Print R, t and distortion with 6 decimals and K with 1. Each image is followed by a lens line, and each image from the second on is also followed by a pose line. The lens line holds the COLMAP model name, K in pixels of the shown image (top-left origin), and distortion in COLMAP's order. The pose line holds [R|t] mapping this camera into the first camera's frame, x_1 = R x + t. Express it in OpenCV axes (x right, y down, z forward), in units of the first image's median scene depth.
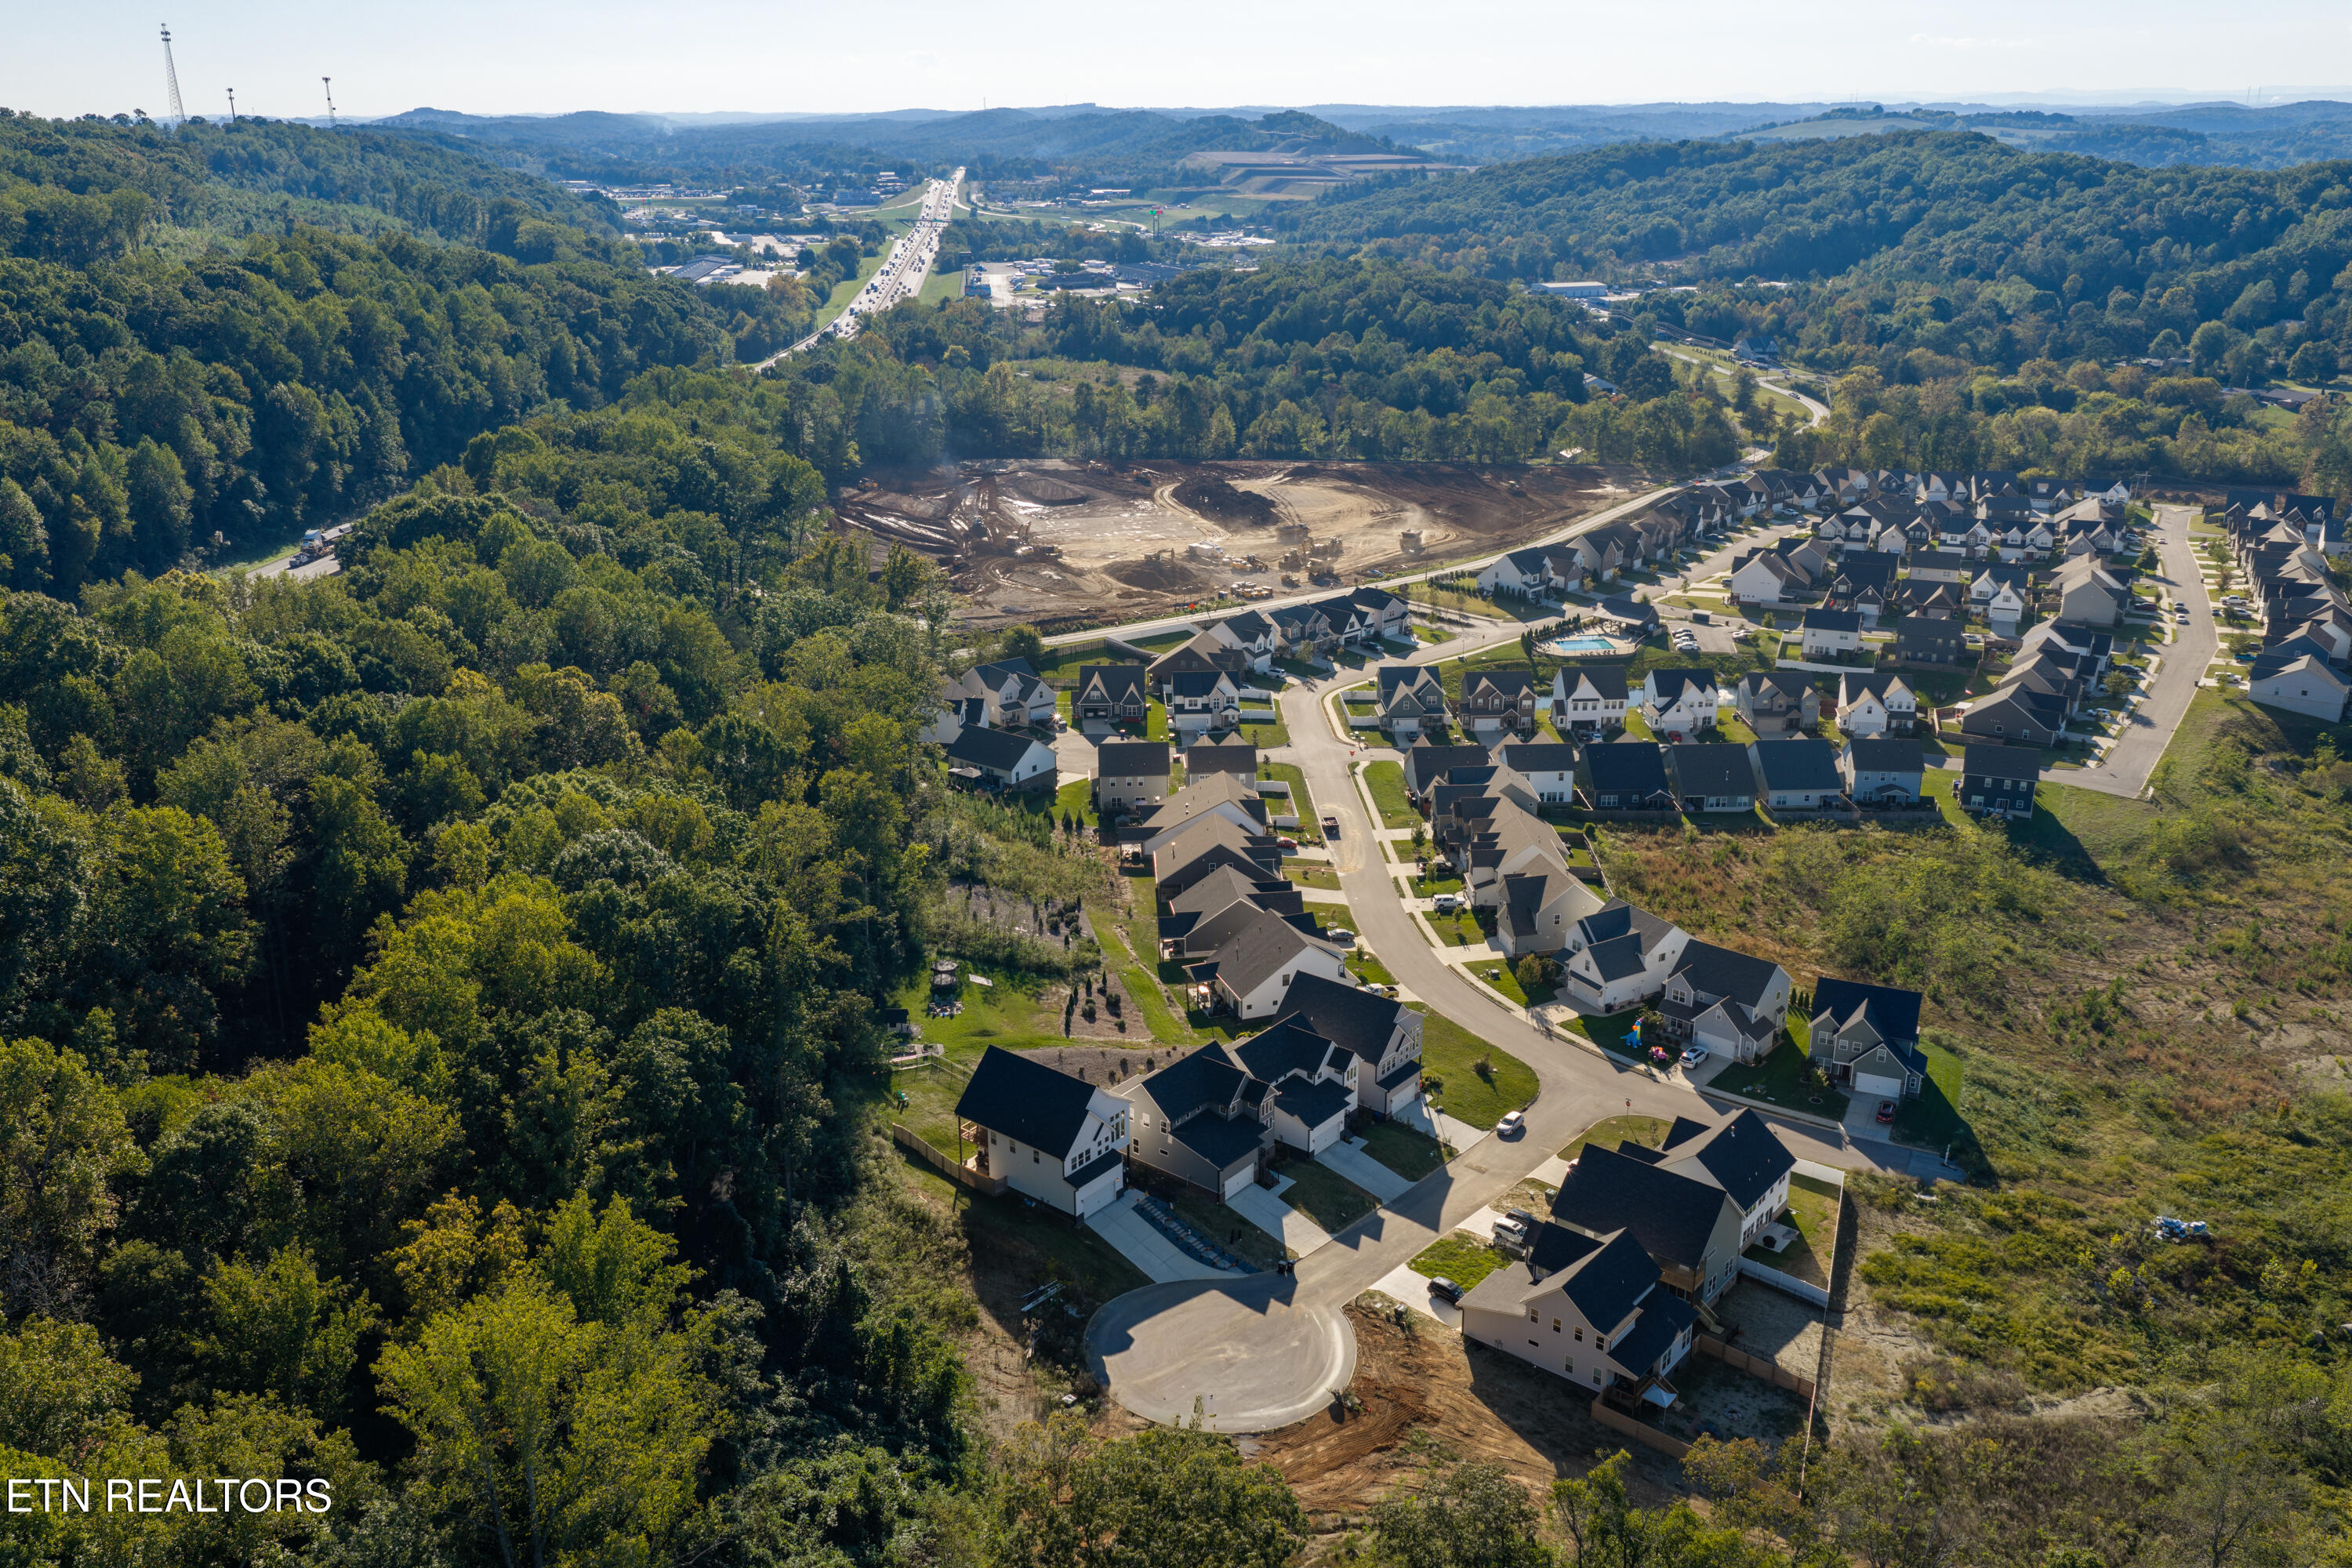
lens RADIAL K [[1942.0, 0, 1159.7], [0, 1942.0, 780.6], [0, 0, 1]] dist [0.026311, -0.008072]
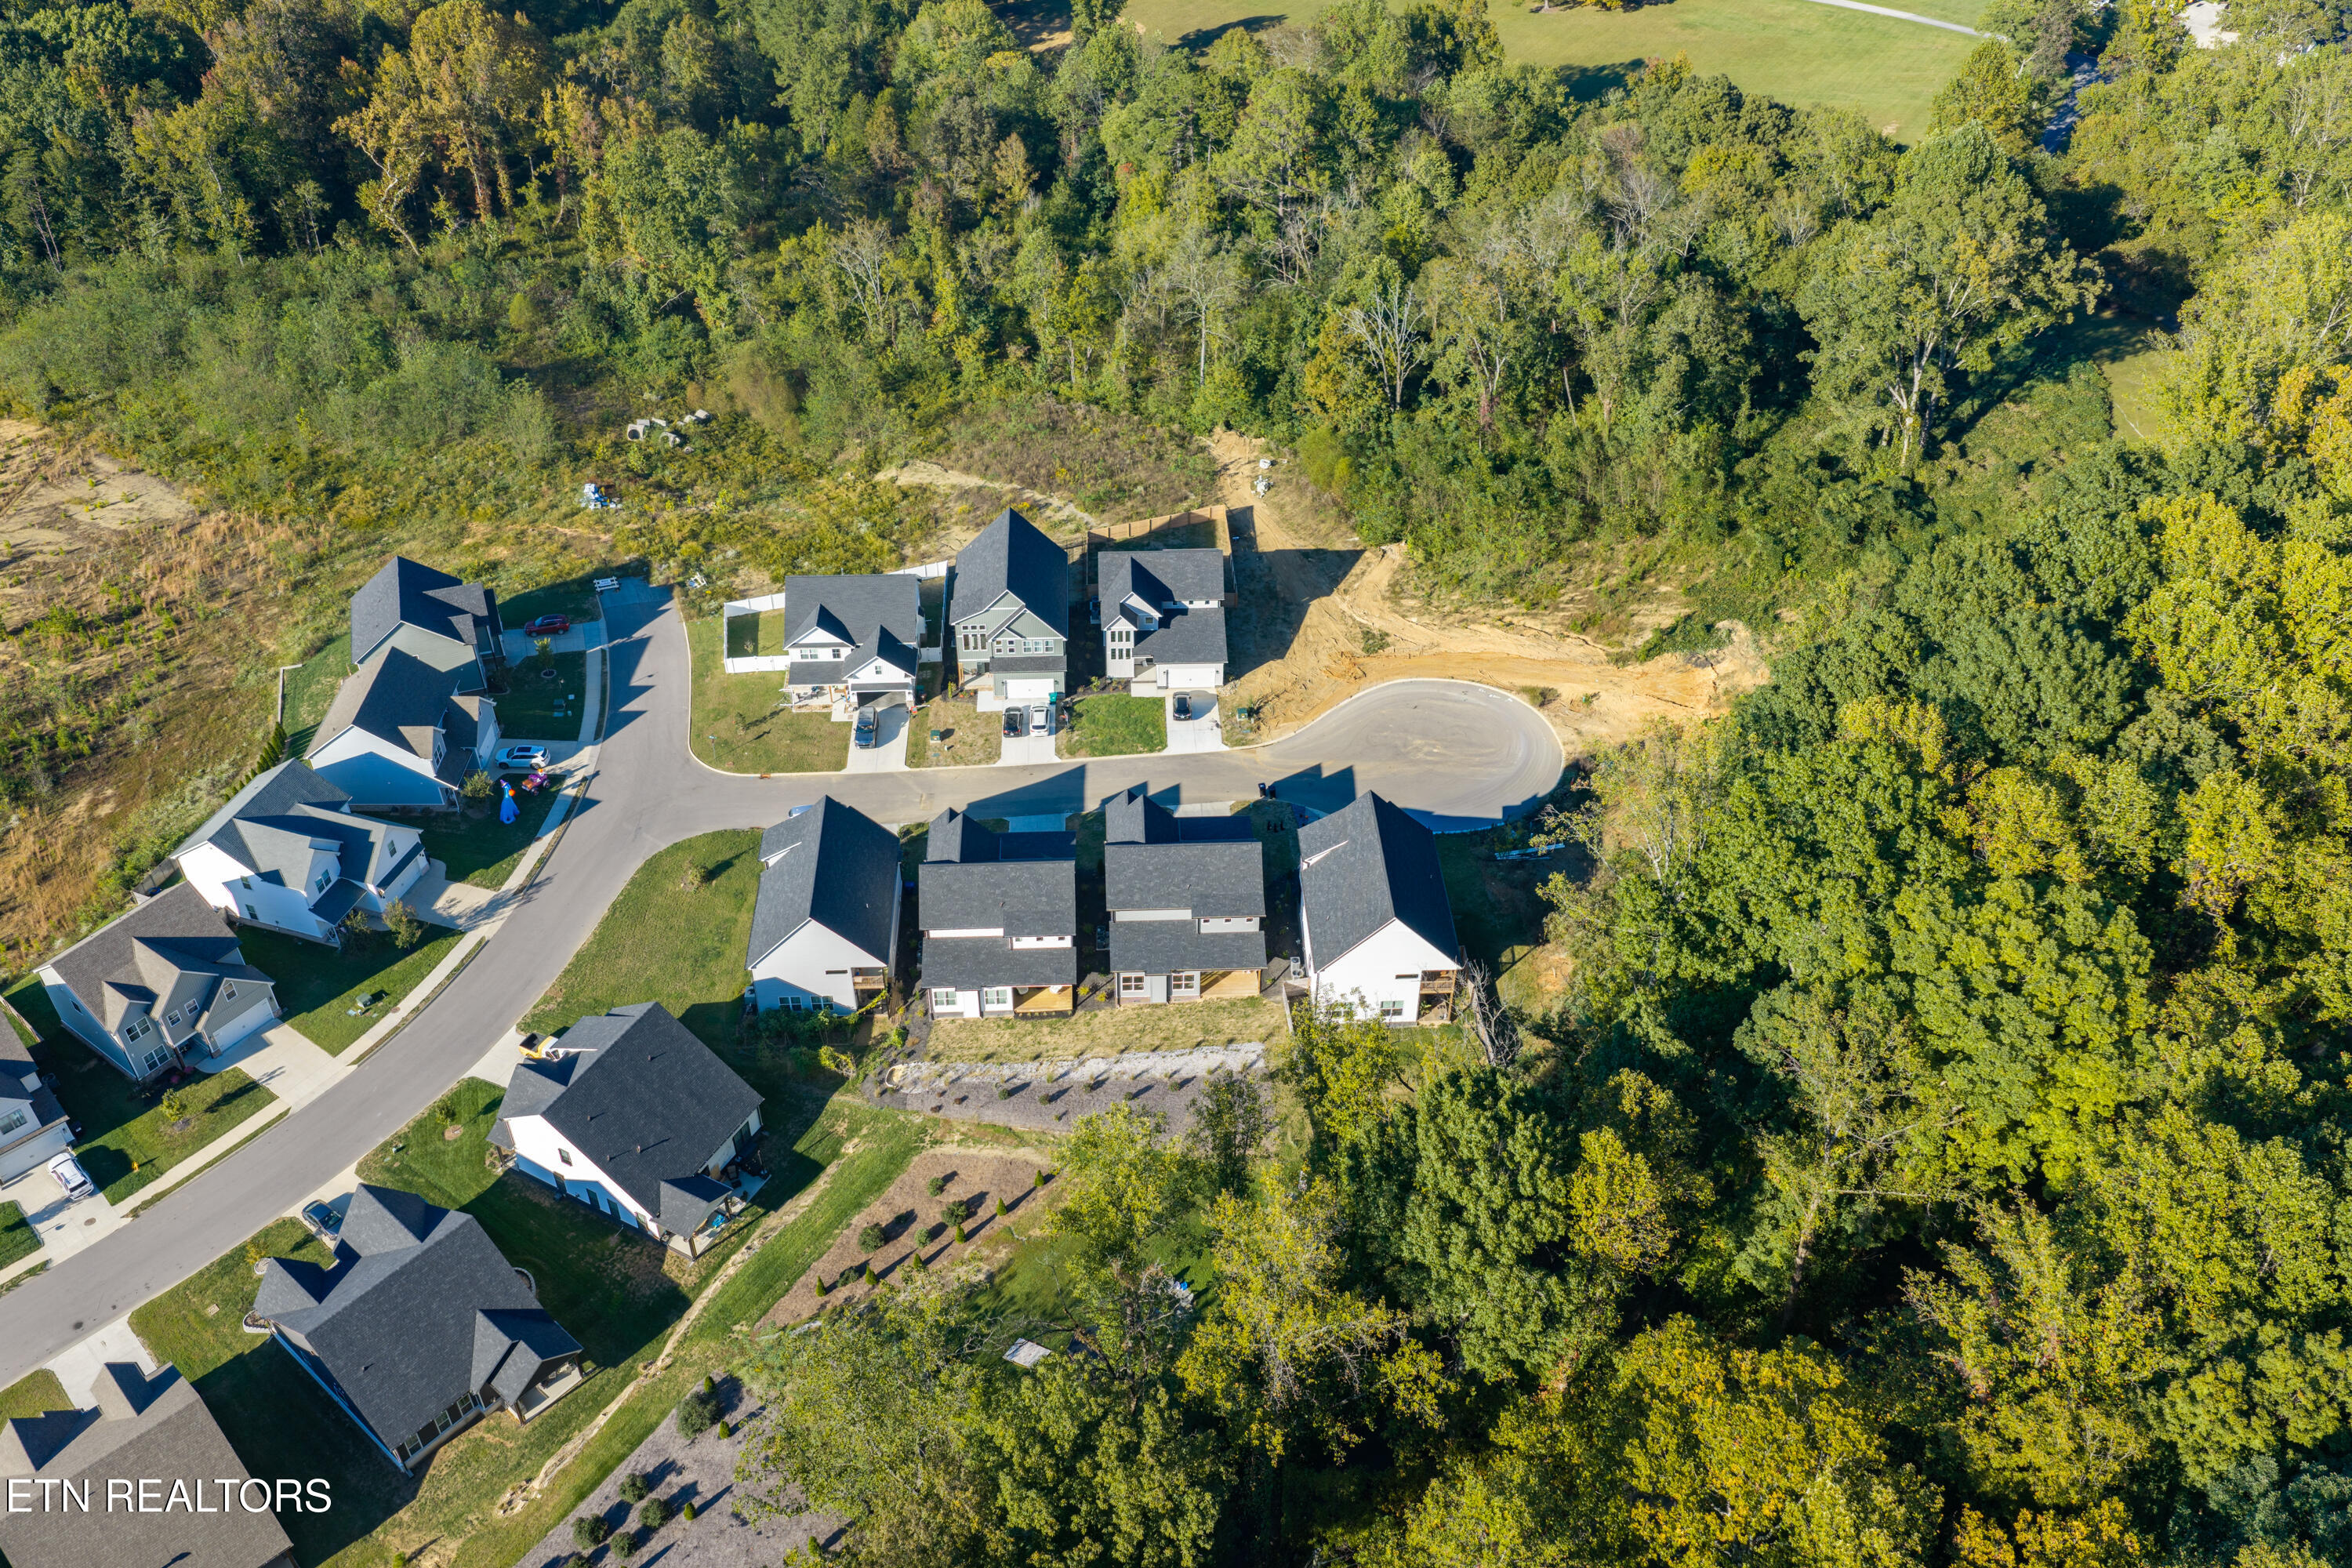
lens RADIAL K [[1942.0, 0, 1175.2], [0, 1942.0, 791.0], [0, 0, 1]] dist [0.026311, -0.008072]
pose [[-0.665160, -0.450385, 0.595580, -0.360426], [0.280021, 0.588951, 0.758107, -0.362830], [-0.692207, 0.671037, -0.265629, 1.052345]]
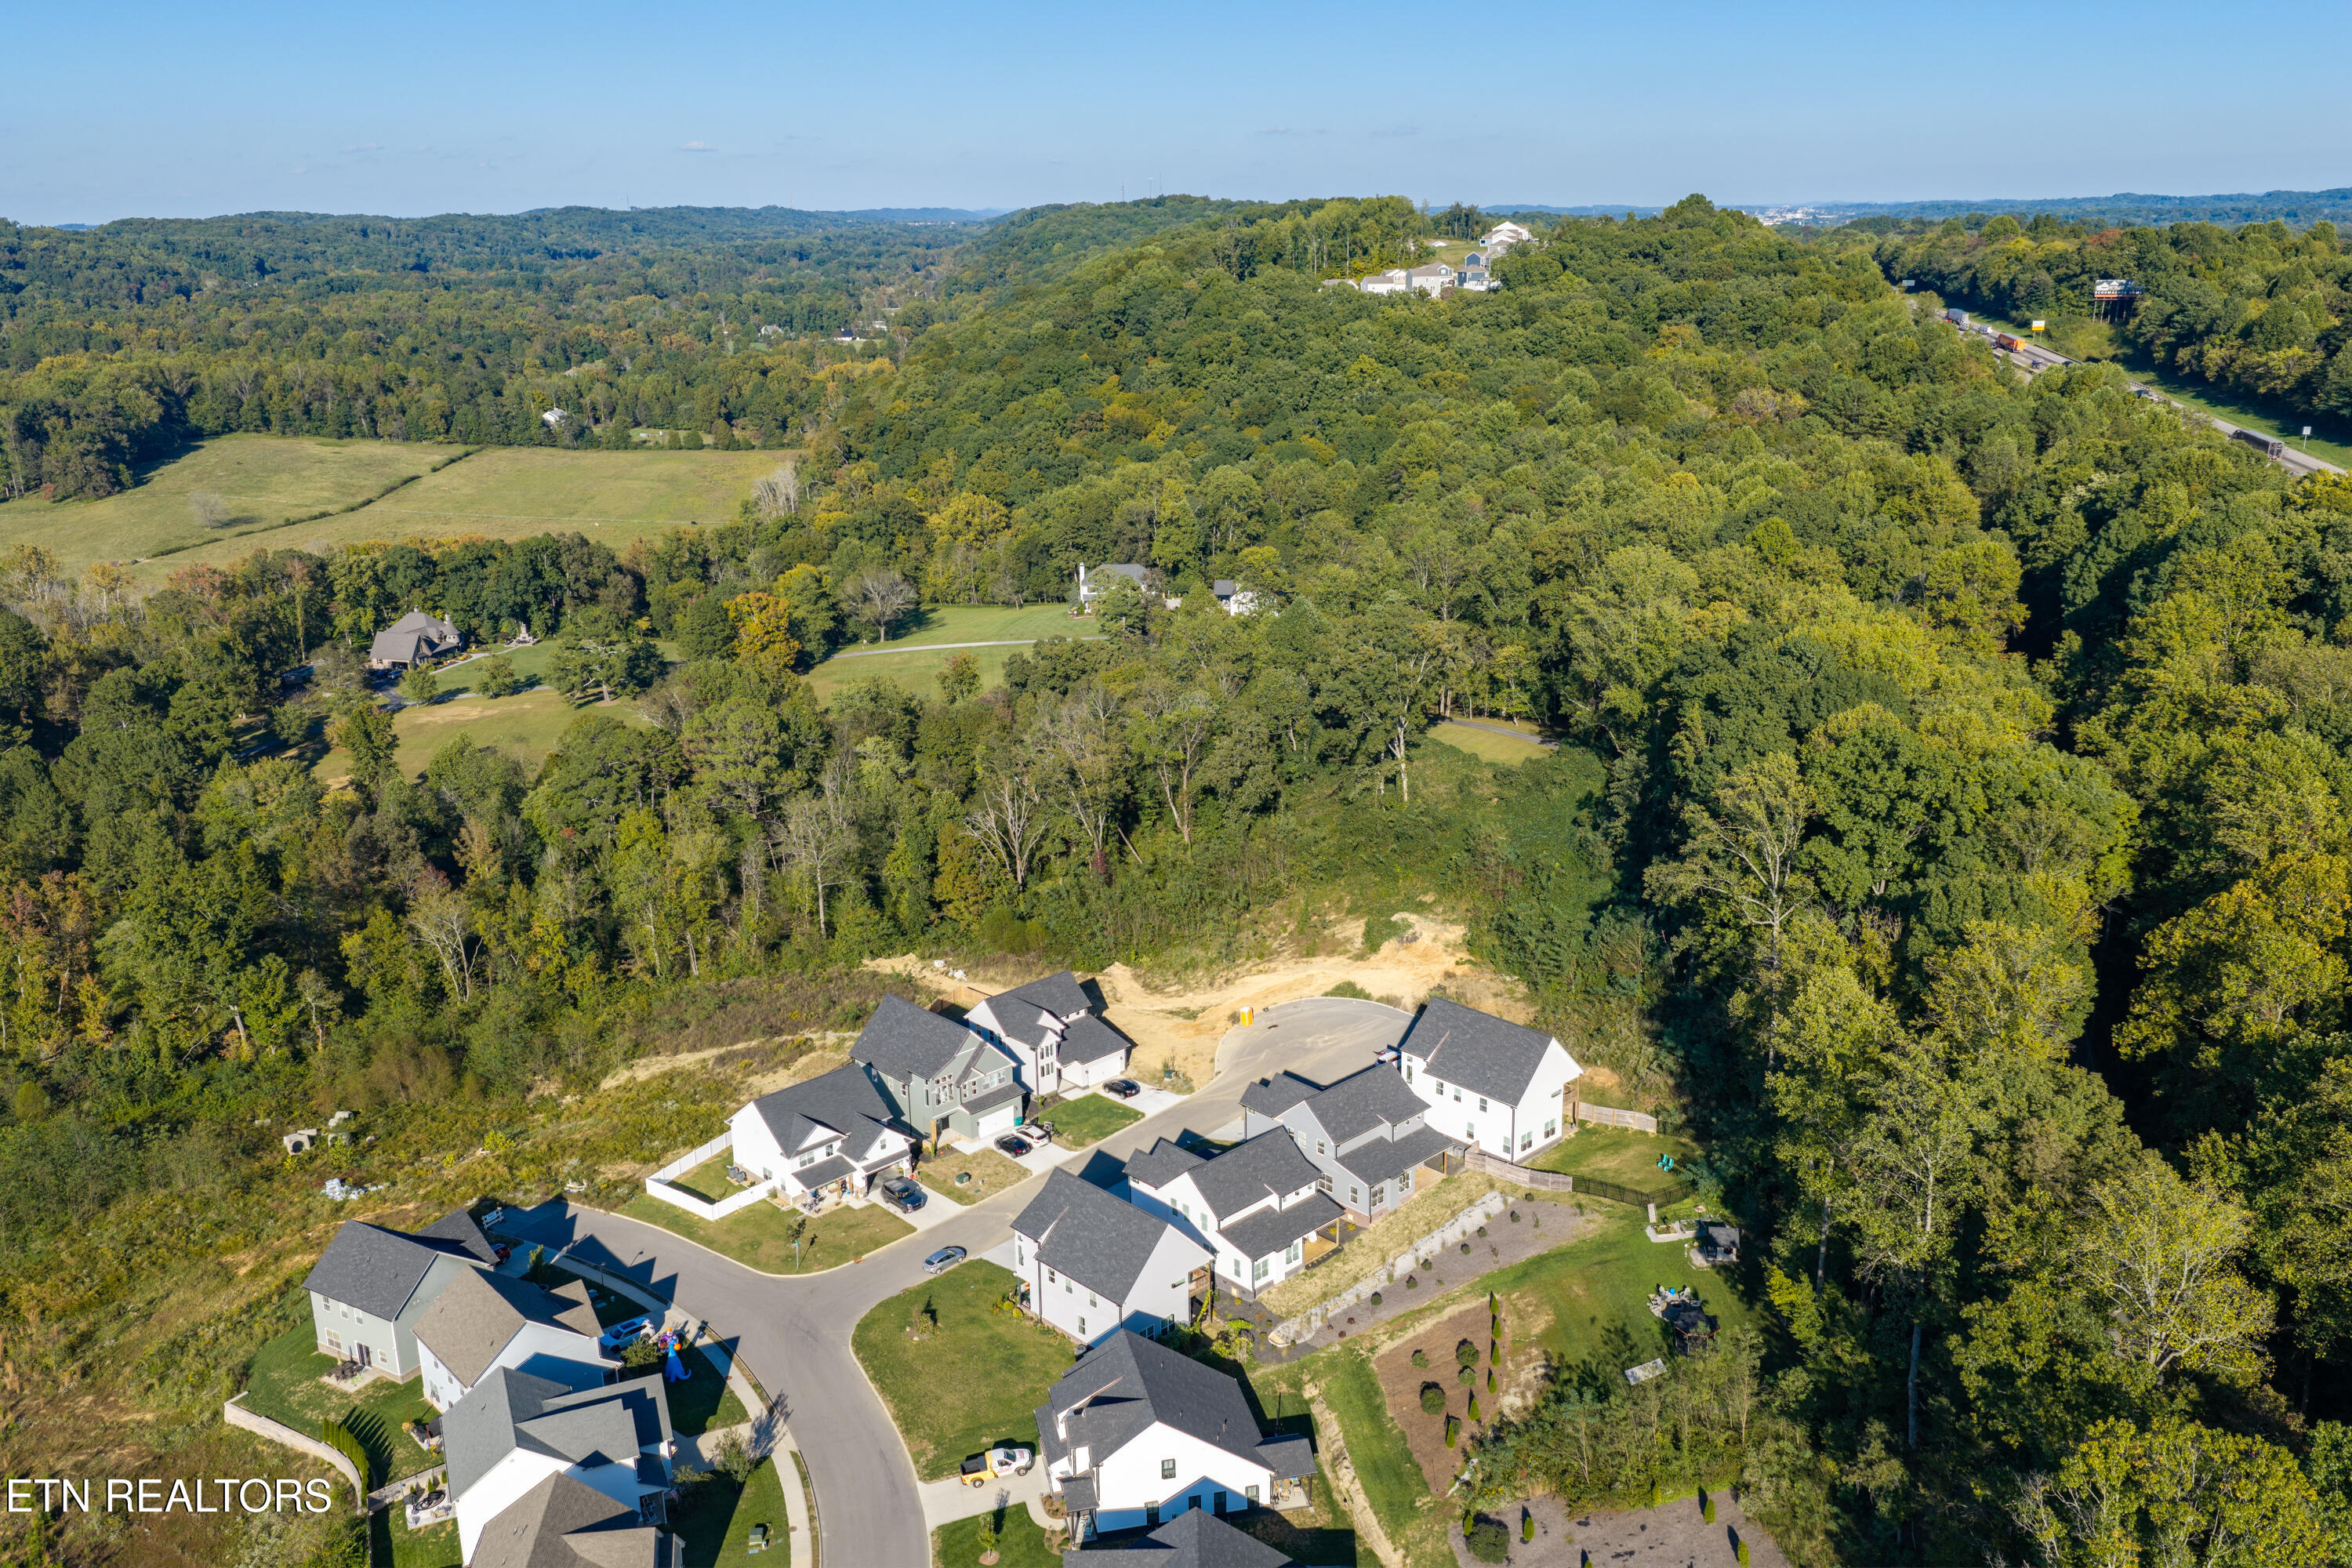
lens RADIAL K [[1942.0, 0, 1169.3], [0, 1942.0, 781.6], [0, 0, 1]] dist [0.026311, -0.008072]
pose [[-0.990995, 0.018137, 0.132664, -0.020429], [0.093478, 0.803093, 0.588476, -0.427544], [-0.095868, 0.595578, -0.797556, 1.451525]]
